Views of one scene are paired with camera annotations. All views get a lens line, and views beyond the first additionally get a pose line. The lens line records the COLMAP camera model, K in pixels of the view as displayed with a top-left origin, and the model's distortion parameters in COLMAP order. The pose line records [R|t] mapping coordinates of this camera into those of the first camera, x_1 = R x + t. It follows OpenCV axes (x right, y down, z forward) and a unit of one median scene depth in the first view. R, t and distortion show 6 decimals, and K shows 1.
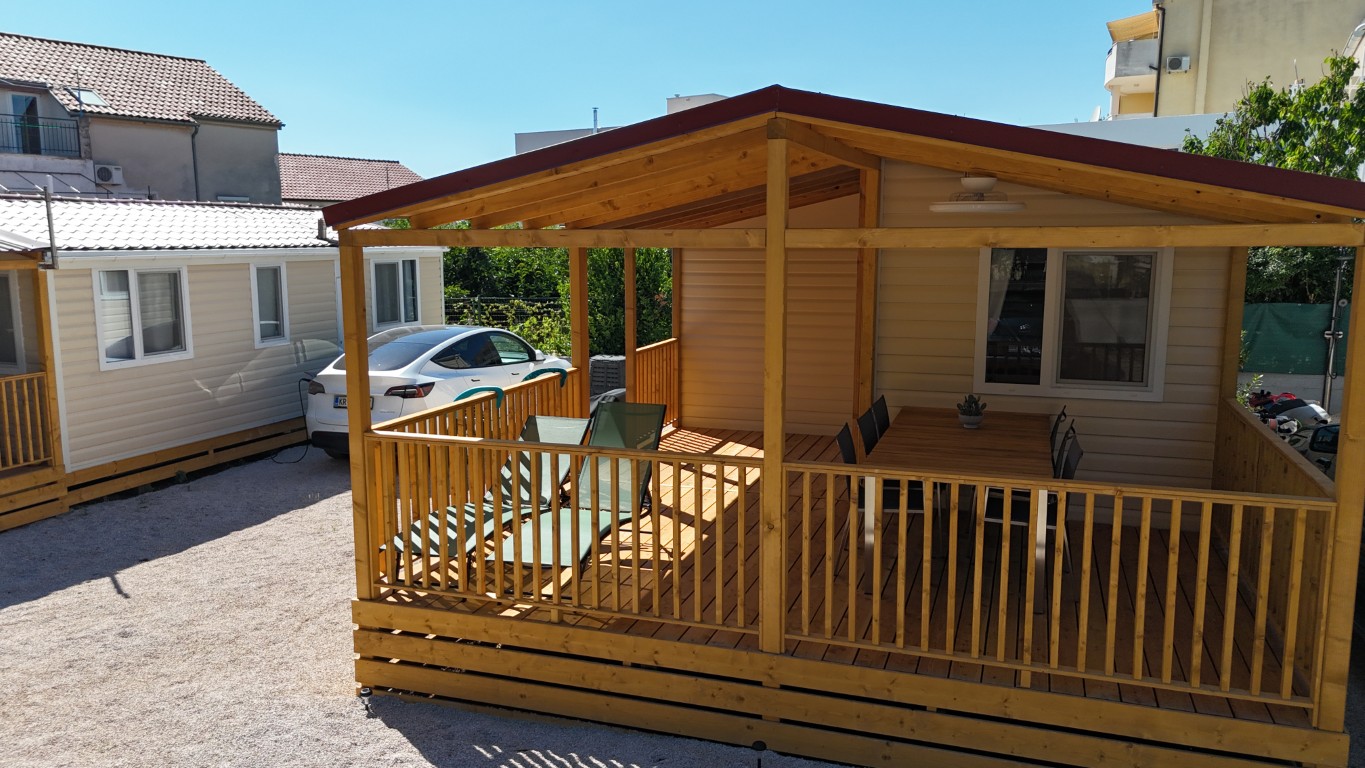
lens RADIAL K [[994.8, 0, 682.5], [0, 994.8, 384.0], [0, 0, 1]] dist [0.070524, -0.068342]
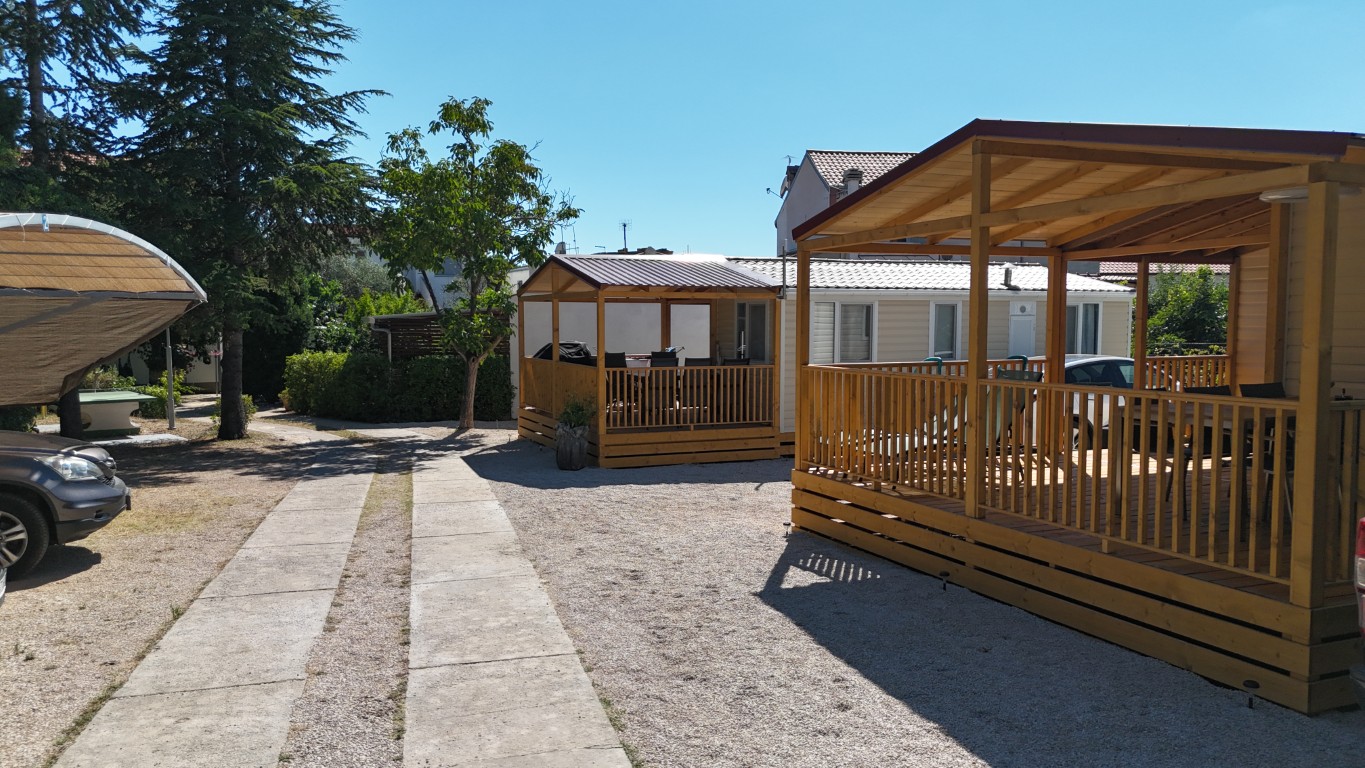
lens RADIAL K [[994.8, 0, 682.5], [0, 994.8, 384.0], [0, 0, 1]] dist [0.070524, -0.068342]
pose [[0.668877, 0.046268, -0.741932, 0.734016], [-0.106396, 0.993744, -0.033948, 0.150214], [0.735720, 0.101645, 0.669616, -0.219138]]
